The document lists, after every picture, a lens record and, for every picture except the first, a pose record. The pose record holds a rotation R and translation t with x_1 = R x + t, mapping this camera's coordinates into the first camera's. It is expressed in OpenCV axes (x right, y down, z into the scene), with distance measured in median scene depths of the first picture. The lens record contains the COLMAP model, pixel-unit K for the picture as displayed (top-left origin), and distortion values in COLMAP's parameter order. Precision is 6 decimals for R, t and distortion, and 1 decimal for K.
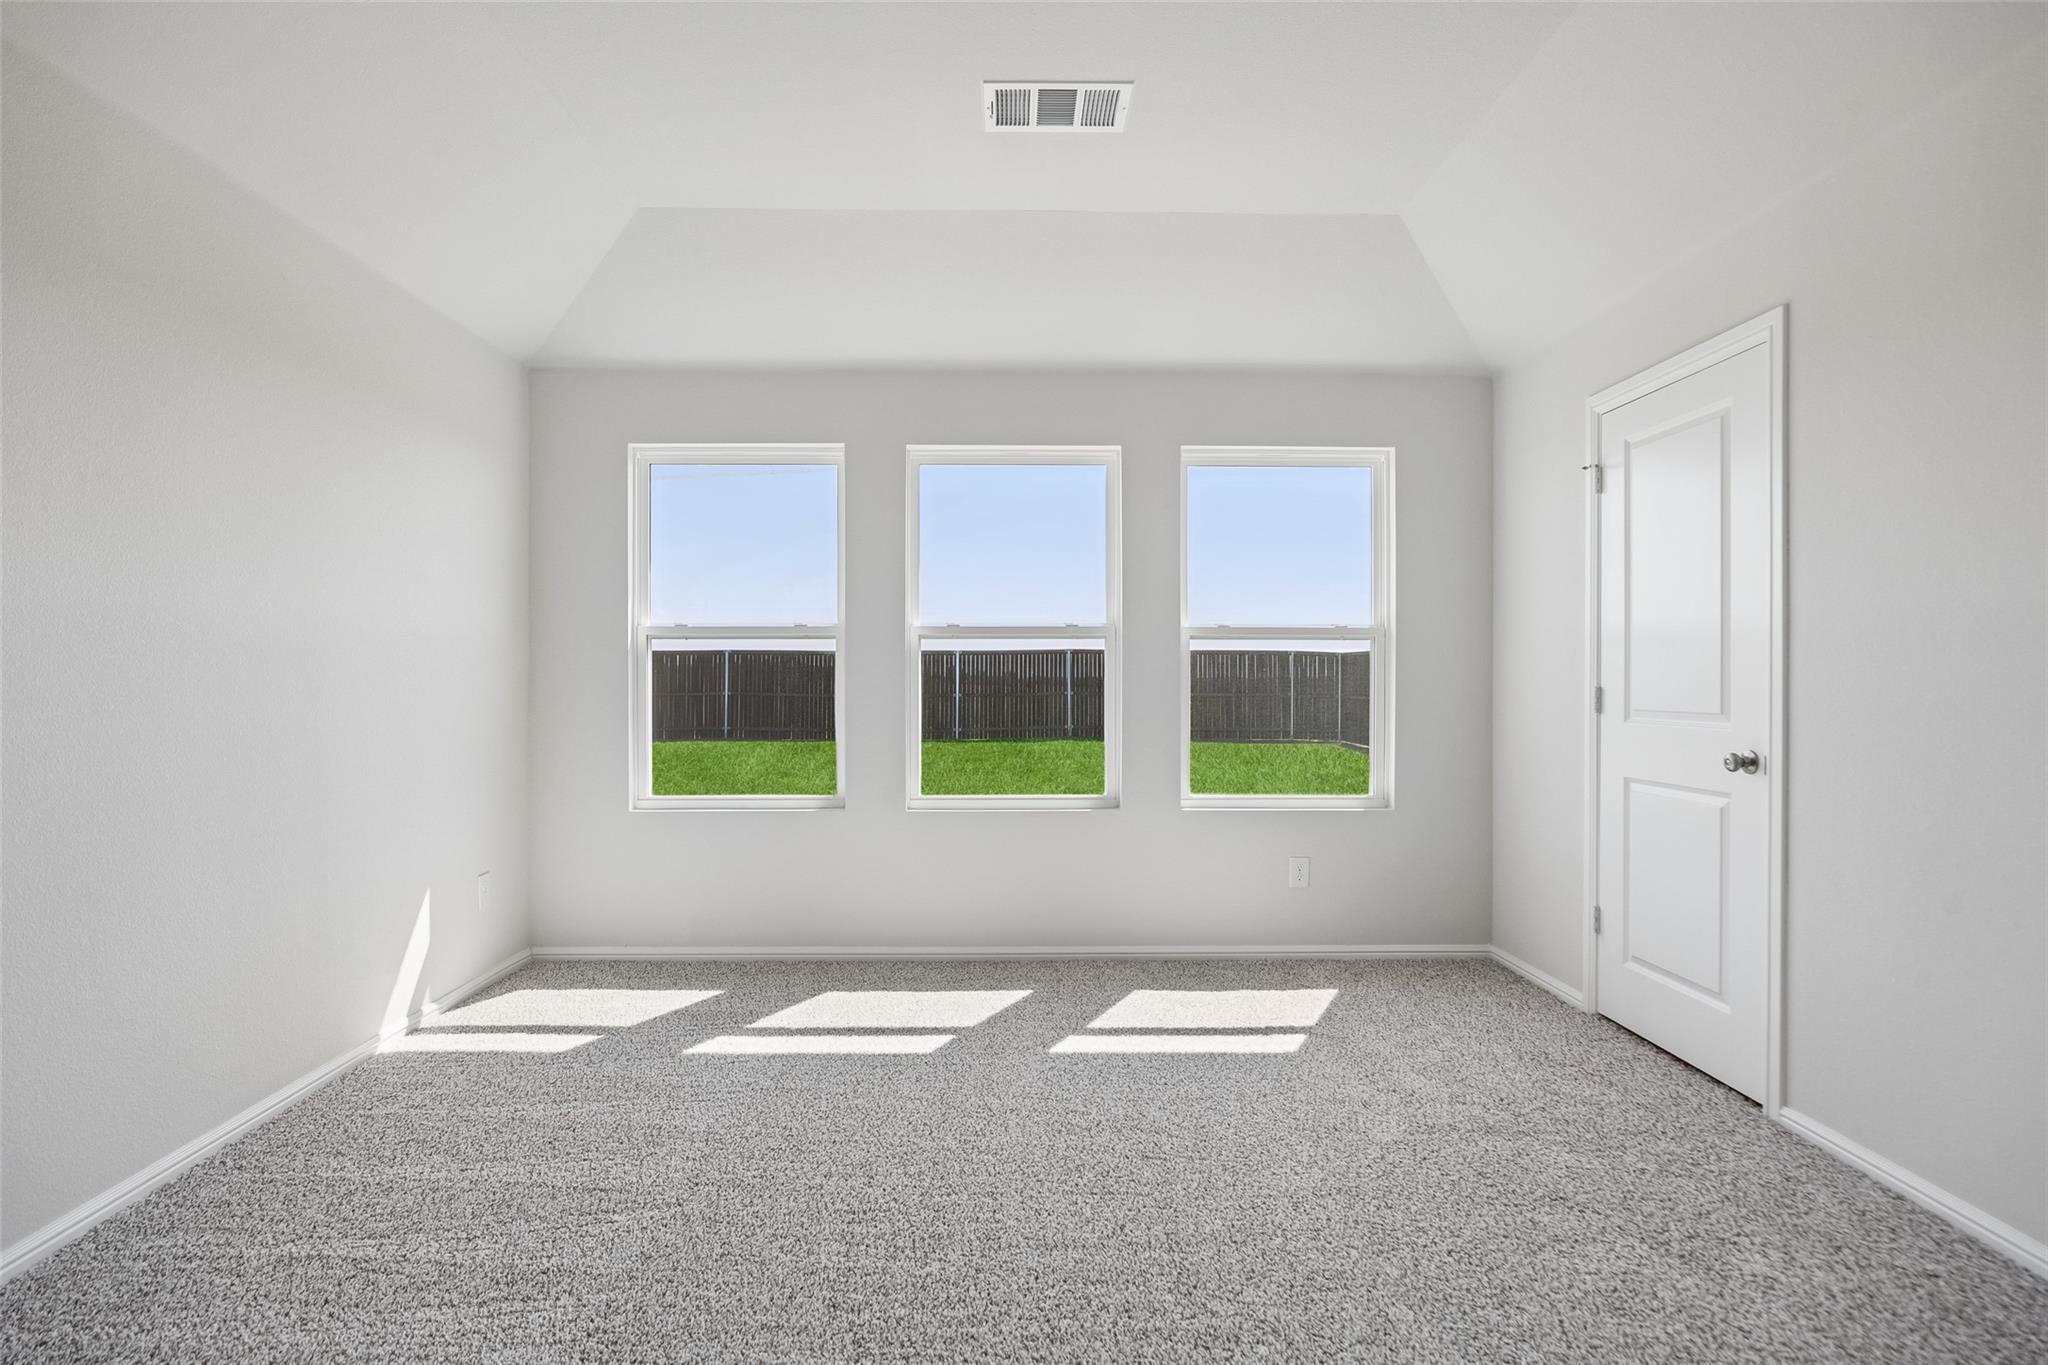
lens RADIAL K [[1021.4, 0, 1009.1], [0, 1021.4, 689.5], [0, 0, 1]] dist [-0.004659, -0.001030]
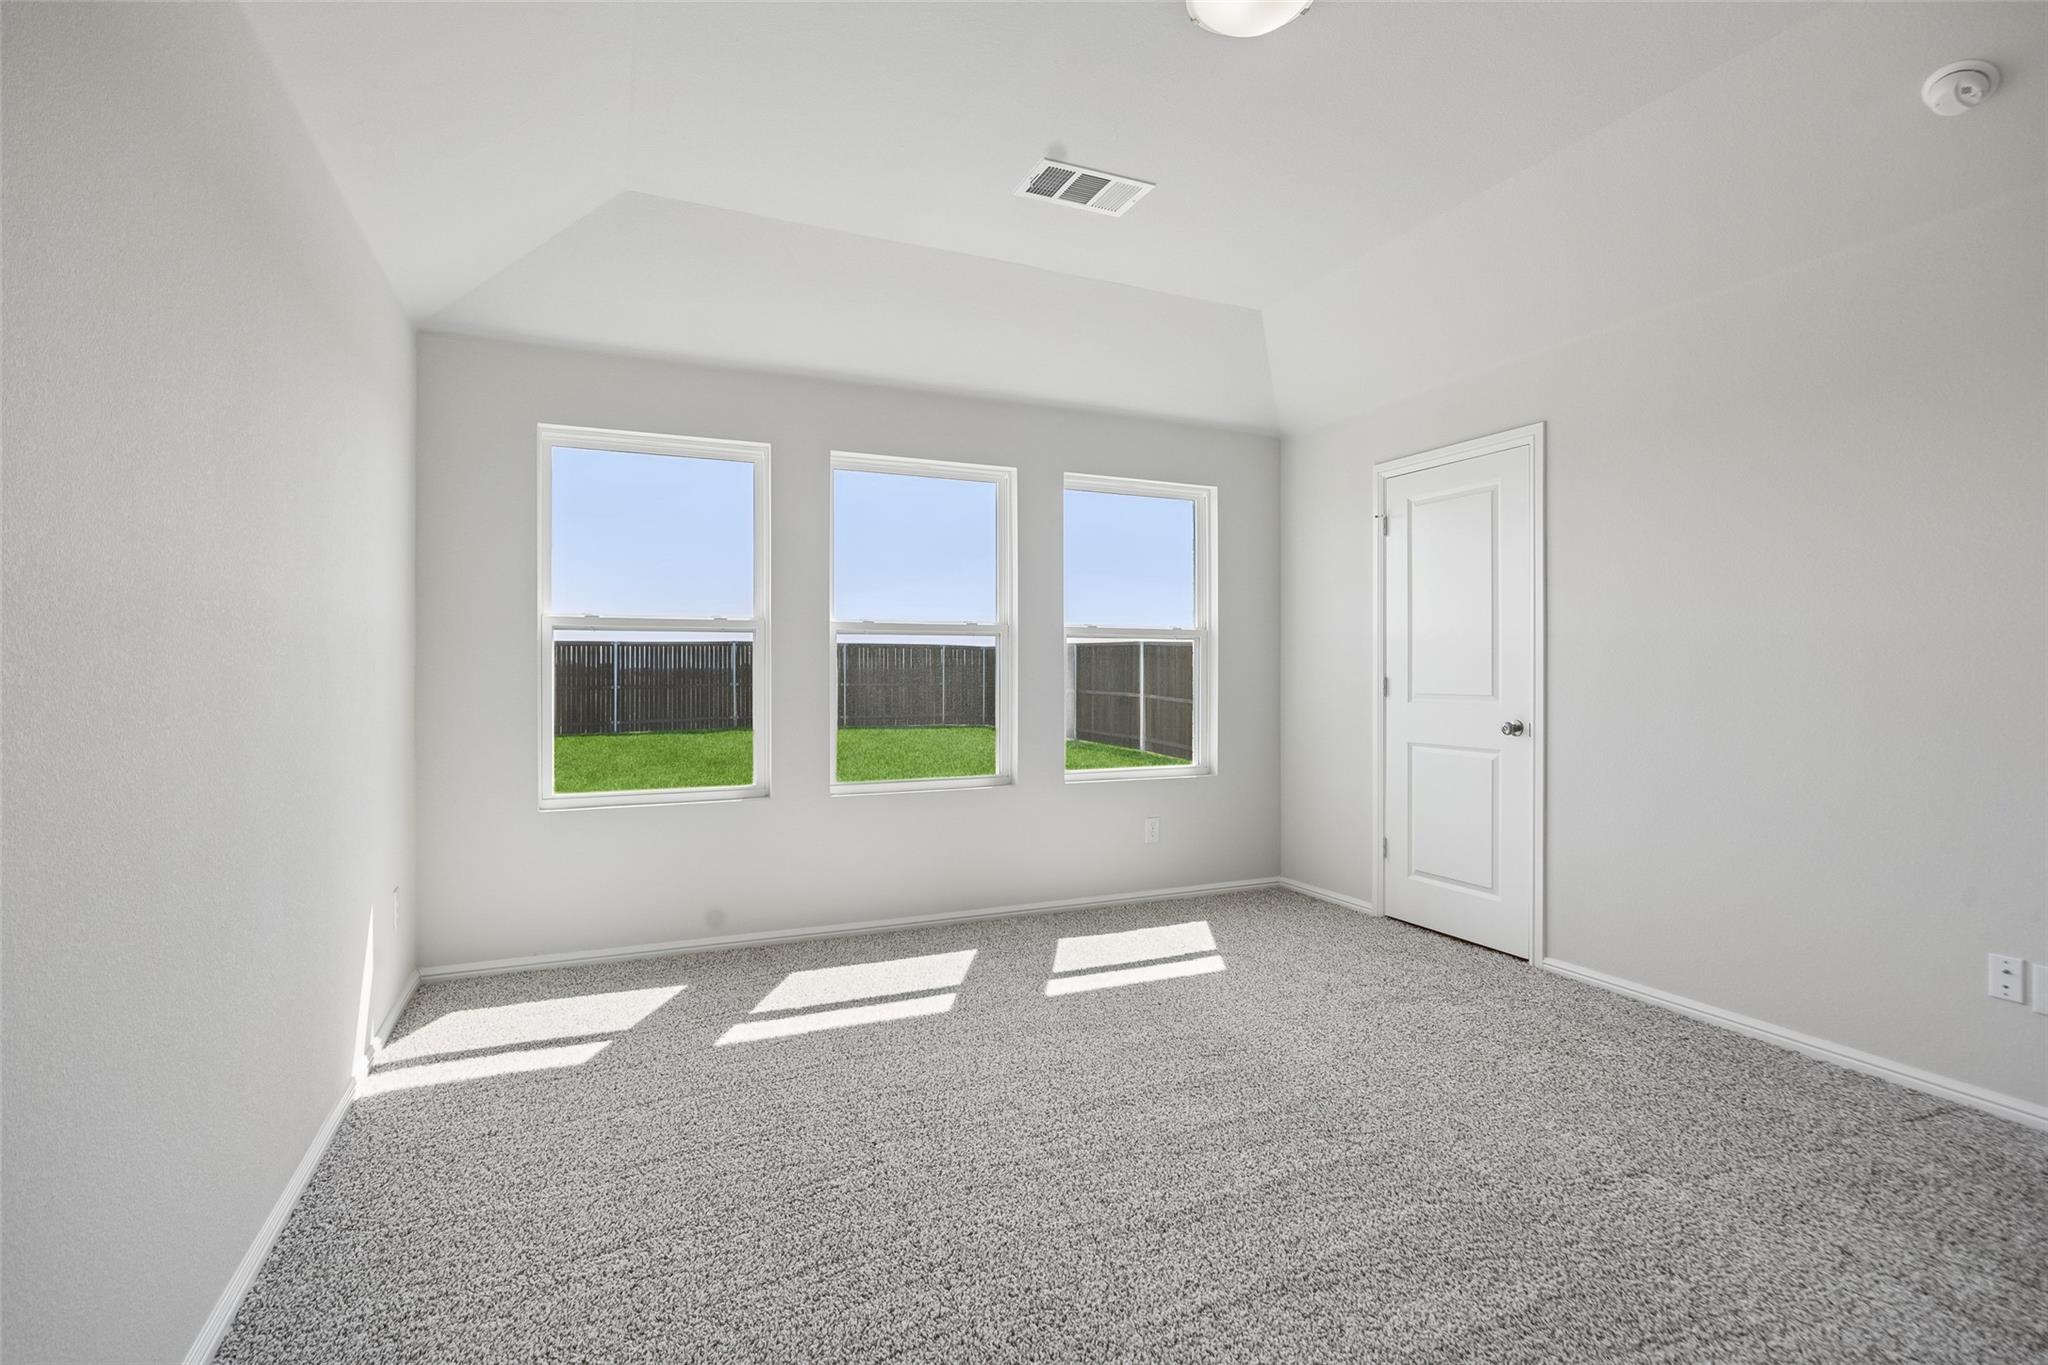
lens RADIAL K [[971.3, 0, 1028.6], [0, 971.3, 674.4], [0, 0, 1]] dist [-0.005118, -0.000469]
pose [[0.916791, -0.002043, 0.399362, -0.349292], [0.004425, 0.999977, -0.005044, -0.001448], [-0.399343, 0.006391, 0.916779, -0.002768]]
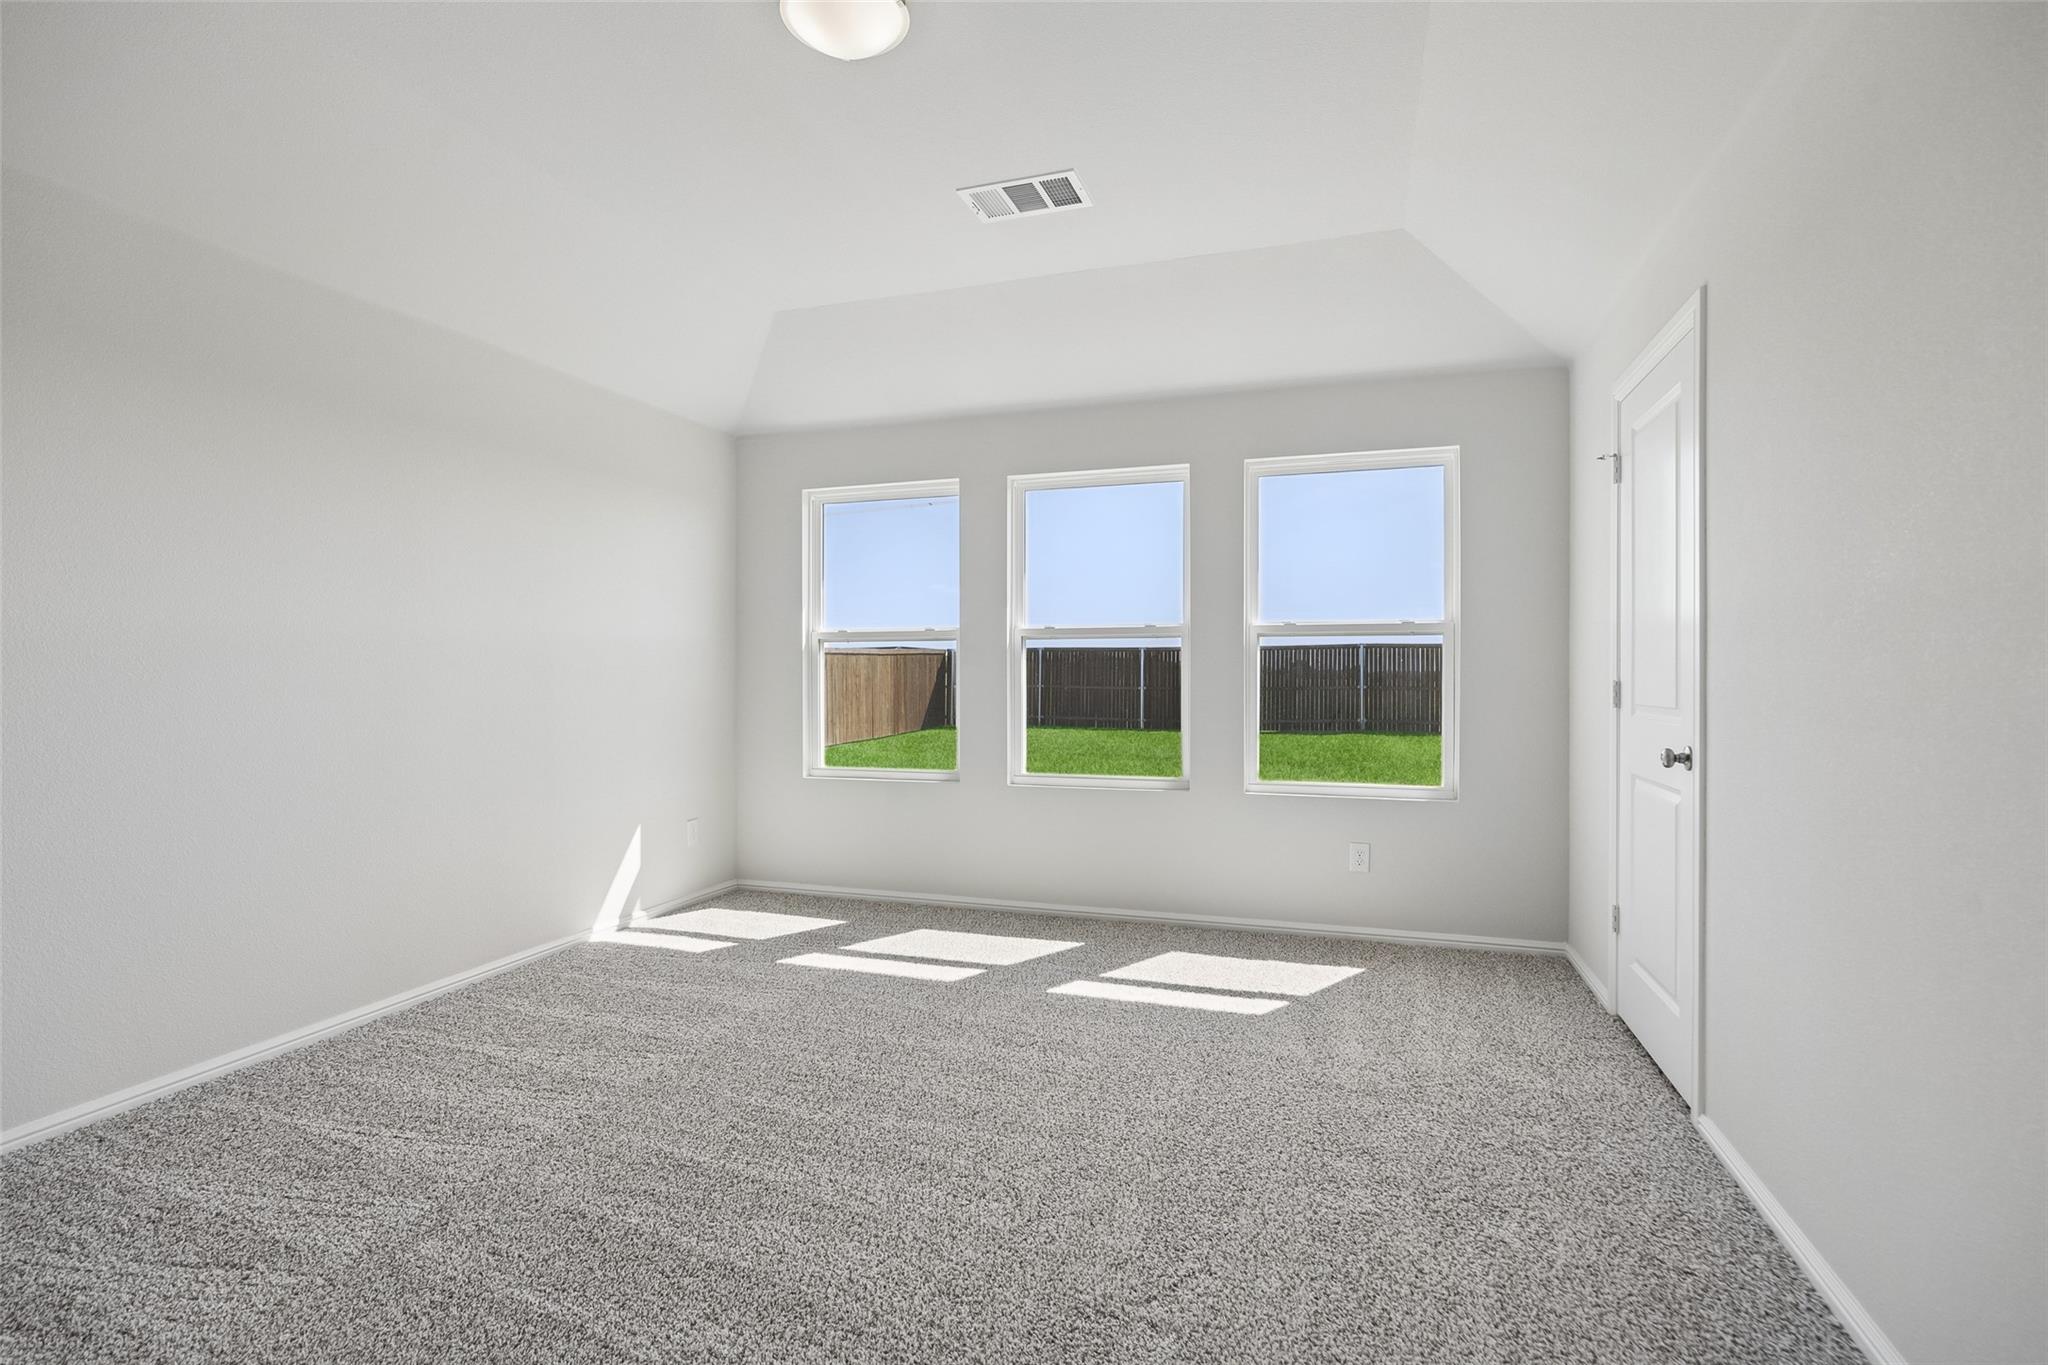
lens RADIAL K [[963.0, 0, 1021.0], [0, 963.0, 685.3], [0, 0, 1]] dist [-0.003957, -0.000239]
pose [[0.944936, 0.001734, -0.327251, 0.311505], [-0.000985, 0.999996, 0.002456, -0.000094], [0.327254, -0.001998, 0.944934, -0.053813]]
